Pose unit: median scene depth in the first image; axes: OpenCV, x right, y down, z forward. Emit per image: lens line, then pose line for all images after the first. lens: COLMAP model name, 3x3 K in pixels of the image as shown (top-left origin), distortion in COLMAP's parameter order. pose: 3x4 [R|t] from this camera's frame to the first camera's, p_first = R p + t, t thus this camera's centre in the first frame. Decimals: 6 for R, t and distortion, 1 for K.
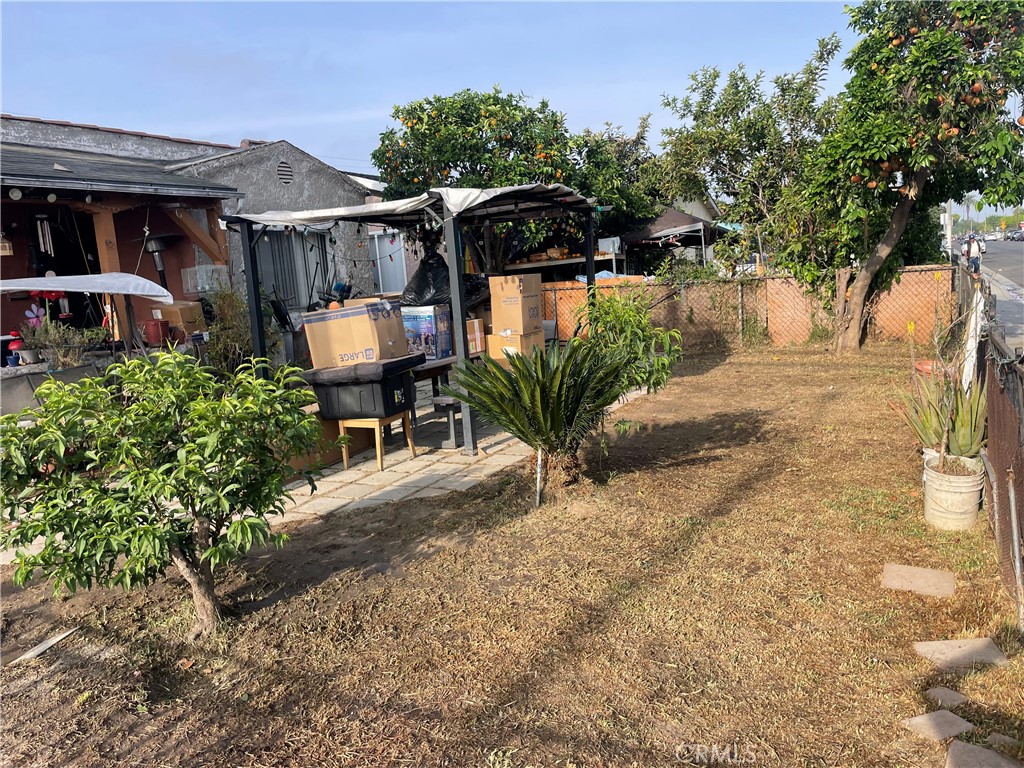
lens RADIAL K [[796.3, 0, 508.6], [0, 796.3, 387.0], [0, 0, 1]] dist [0.076601, -0.112553]
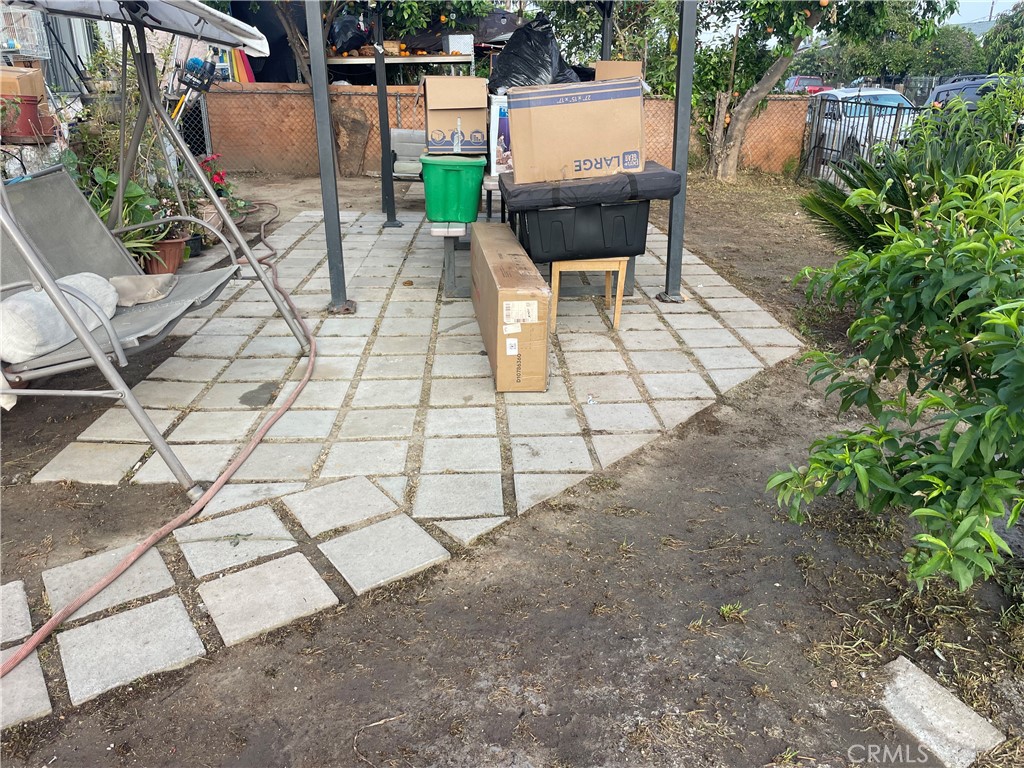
lens RADIAL K [[796.3, 0, 514.6], [0, 796.3, 382.7], [0, 0, 1]] dist [0.076601, -0.112553]
pose [[0.856879, -0.108187, 0.504037, -0.704413], [0.008117, 0.980442, 0.196643, 0.011228], [-0.515453, -0.164408, 0.840998, 0.503957]]
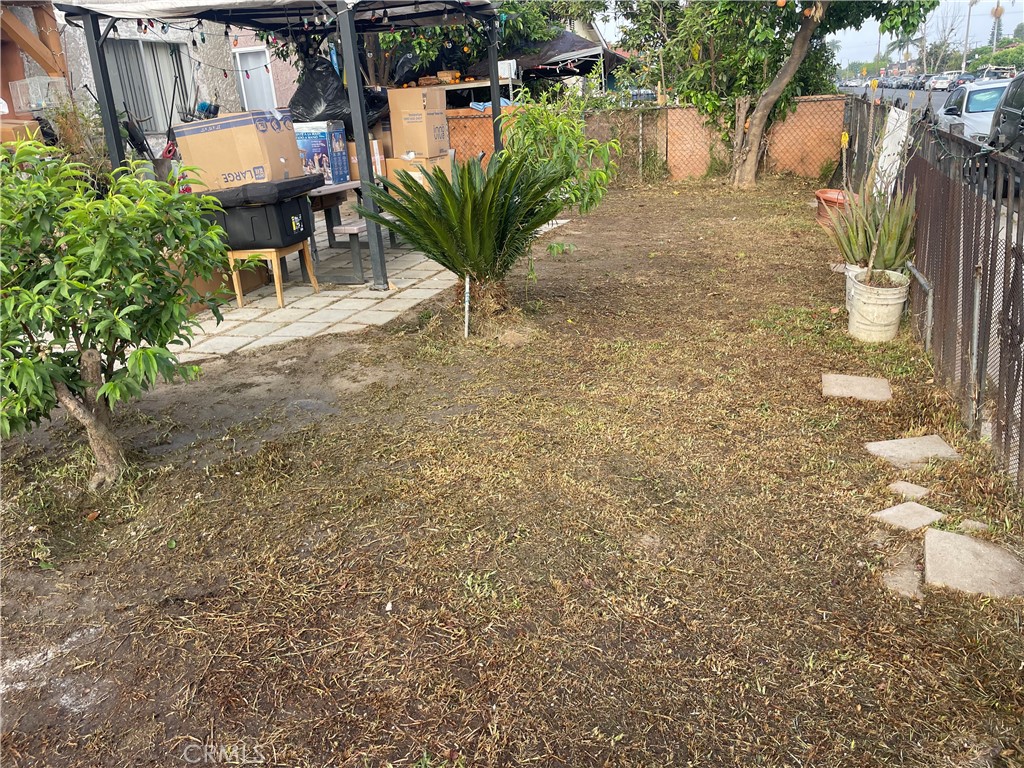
lens RADIAL K [[796.3, 0, 530.4], [0, 796.3, 386.1], [0, 0, 1]] dist [0.076601, -0.112553]
pose [[0.984321, -0.042031, 0.171303, -0.049376], [0.010004, 0.982933, 0.183690, 0.032947], [-0.176101, -0.179097, 0.967943, 0.062673]]
